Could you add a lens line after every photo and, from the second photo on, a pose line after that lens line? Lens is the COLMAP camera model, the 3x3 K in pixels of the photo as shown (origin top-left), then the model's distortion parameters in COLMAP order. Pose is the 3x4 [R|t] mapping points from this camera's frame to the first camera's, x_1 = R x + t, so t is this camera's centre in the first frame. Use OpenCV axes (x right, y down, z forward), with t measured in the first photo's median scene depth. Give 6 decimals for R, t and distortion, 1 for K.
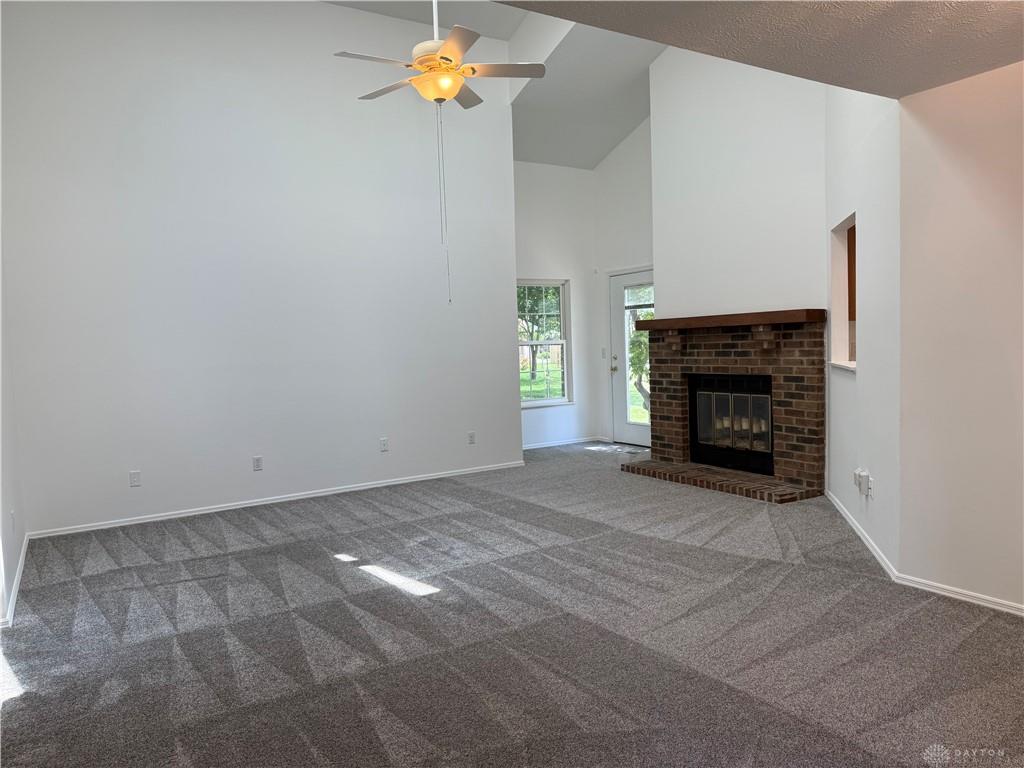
lens RADIAL K [[635.2, 0, 512.0], [0, 635.2, 384.0], [0, 0, 1]] dist [0.114779, -0.117548]
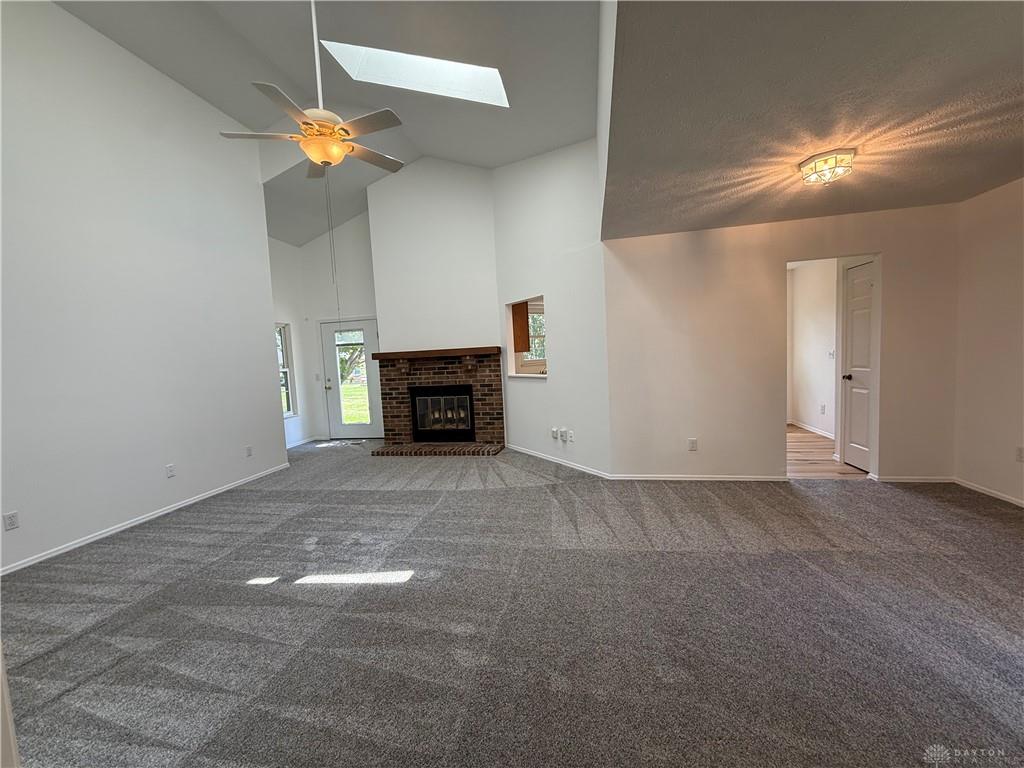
lens RADIAL K [[381.4, 0, 512.0], [0, 381.4, 384.0], [0, 0, 1]] dist [-0.000878, 0.003231]
pose [[0.730810, -0.051529, 0.680633, -0.222743], [0.070438, 0.997516, -0.000111, -0.006482], [-0.678937, 0.048023, 0.732624, 0.170943]]
